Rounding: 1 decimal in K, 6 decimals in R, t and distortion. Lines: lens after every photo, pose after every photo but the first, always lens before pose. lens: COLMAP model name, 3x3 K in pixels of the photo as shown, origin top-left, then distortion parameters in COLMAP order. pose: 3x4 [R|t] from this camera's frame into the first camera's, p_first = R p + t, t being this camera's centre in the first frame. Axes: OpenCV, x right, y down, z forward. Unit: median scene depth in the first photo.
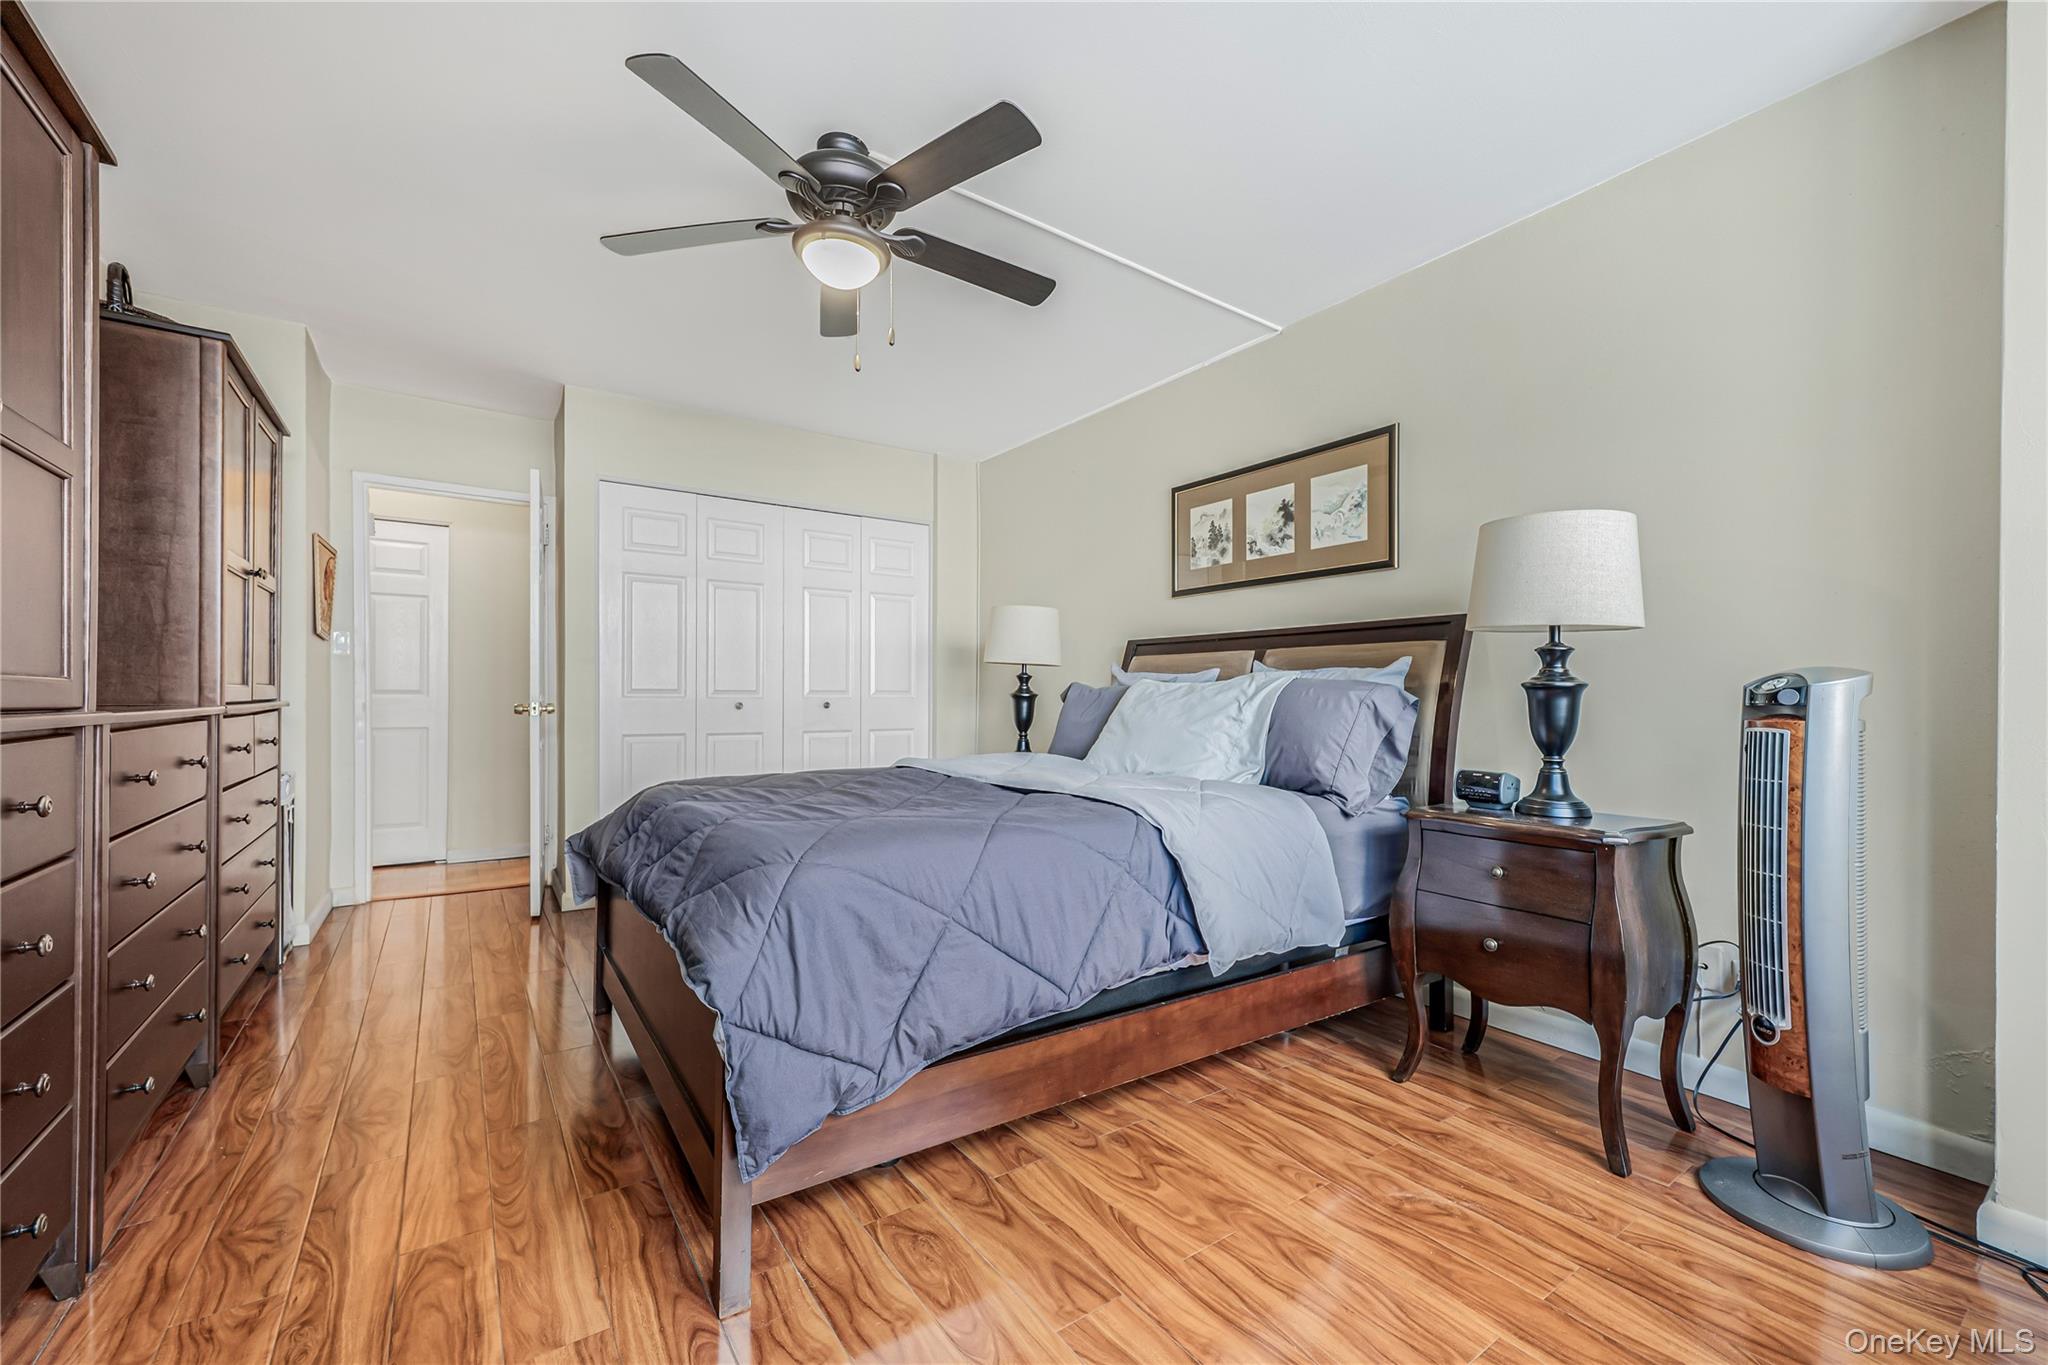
lens RADIAL K [[798.2, 0, 1029.4], [0, 798.2, 694.1], [0, 0, 1]] dist [0.000300, 0.000204]
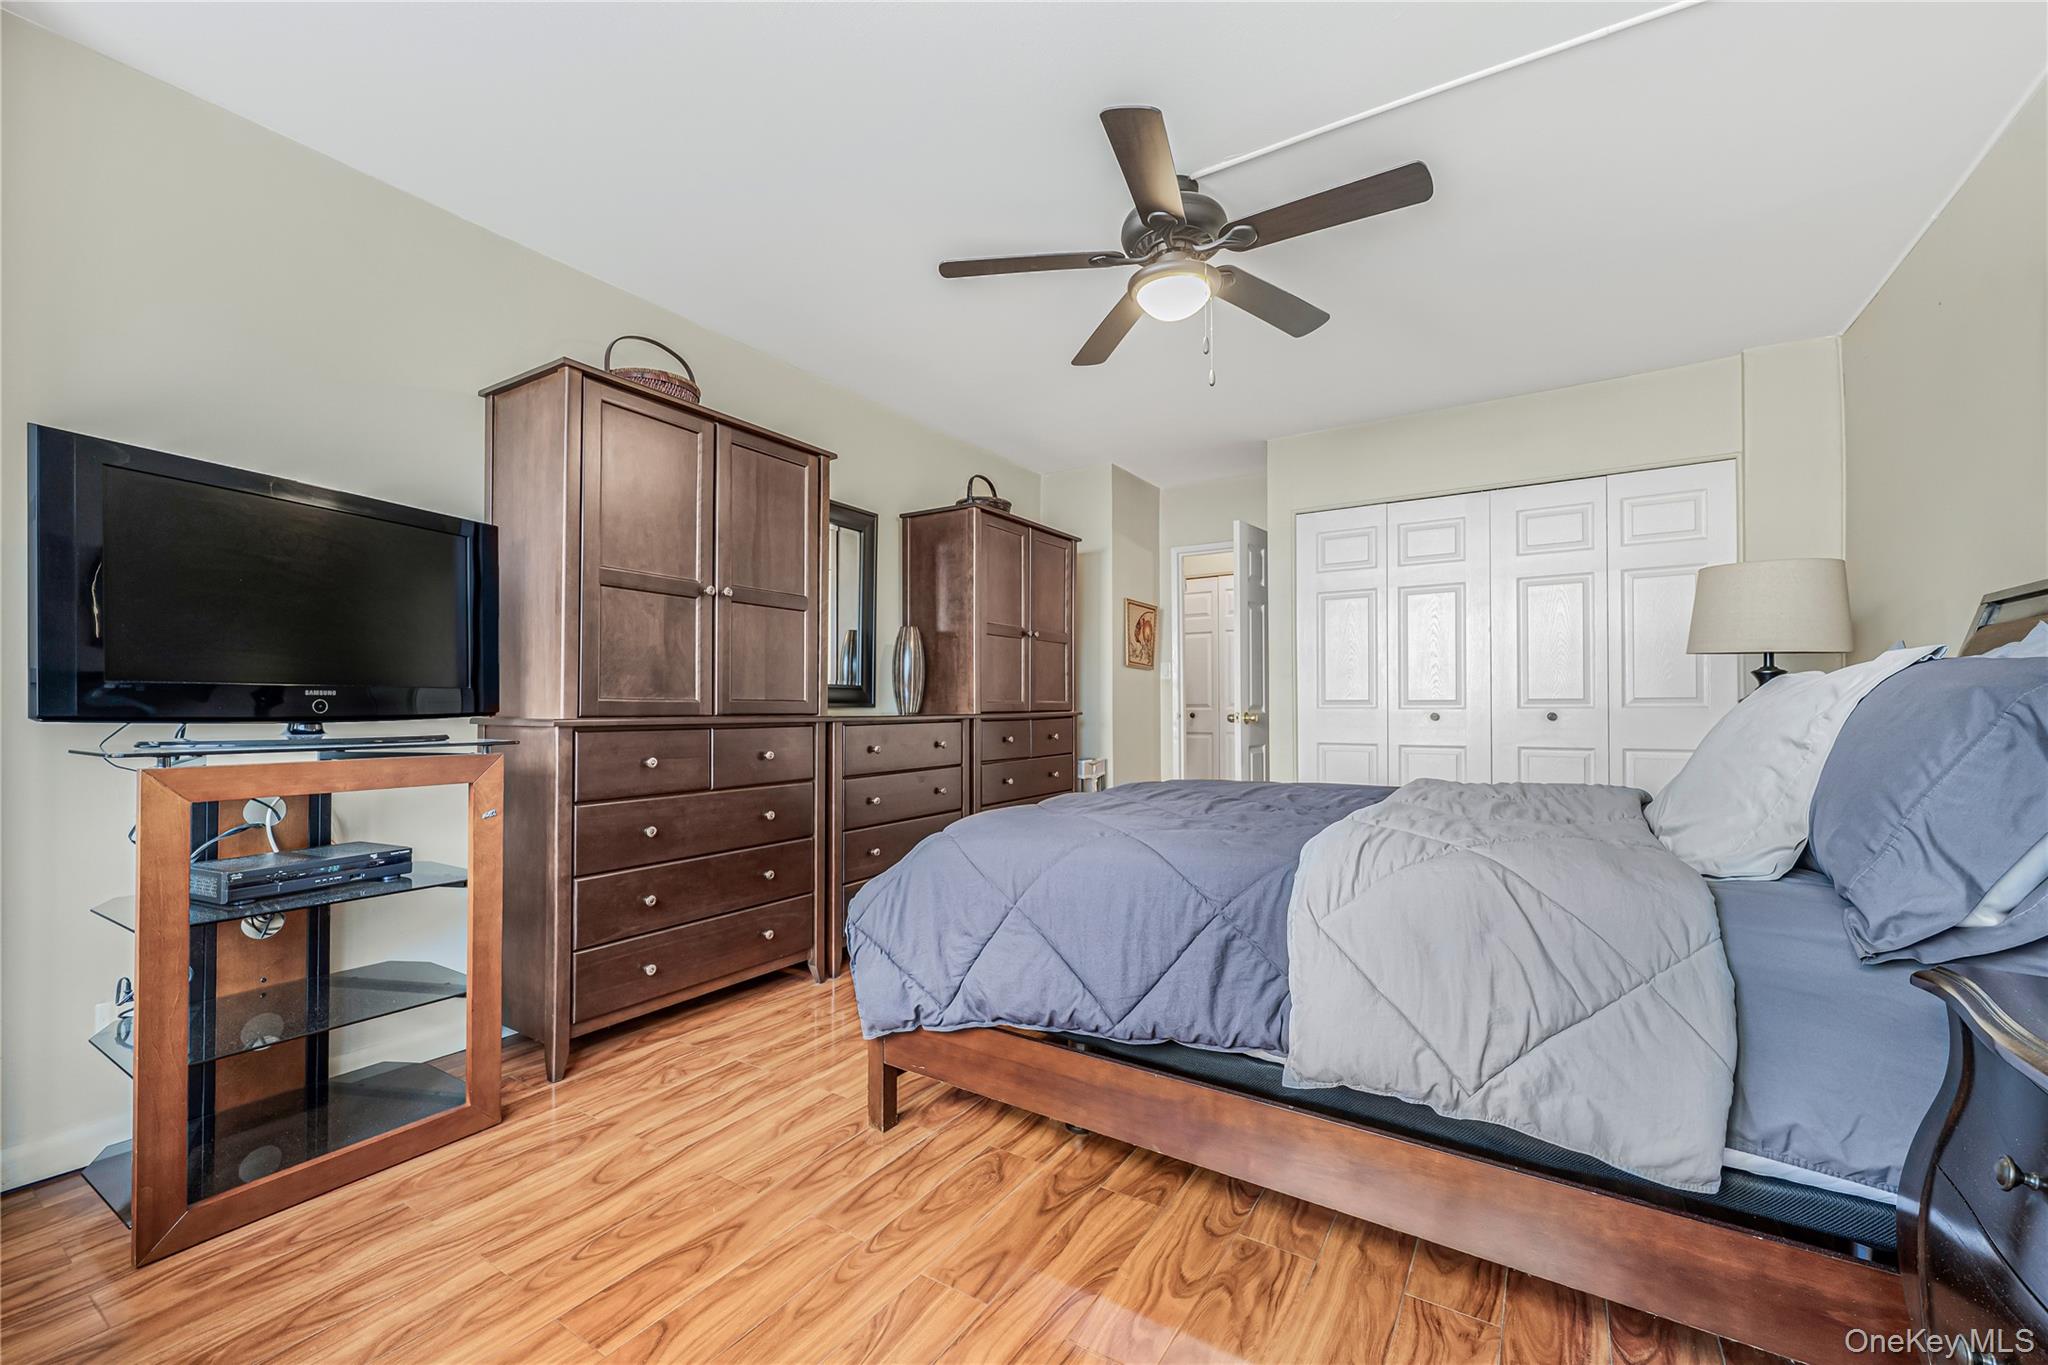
lens RADIAL K [[798.2, 0, 1029.4], [0, 798.2, 694.1], [0, 0, 1]] dist [0.000300, 0.000204]
pose [[0.413882, -0.020399, -0.910102, 0.565748], [0.006553, 0.999790, -0.019429, 0.006188], [0.910307, 0.002077, 0.413929, 0.339644]]
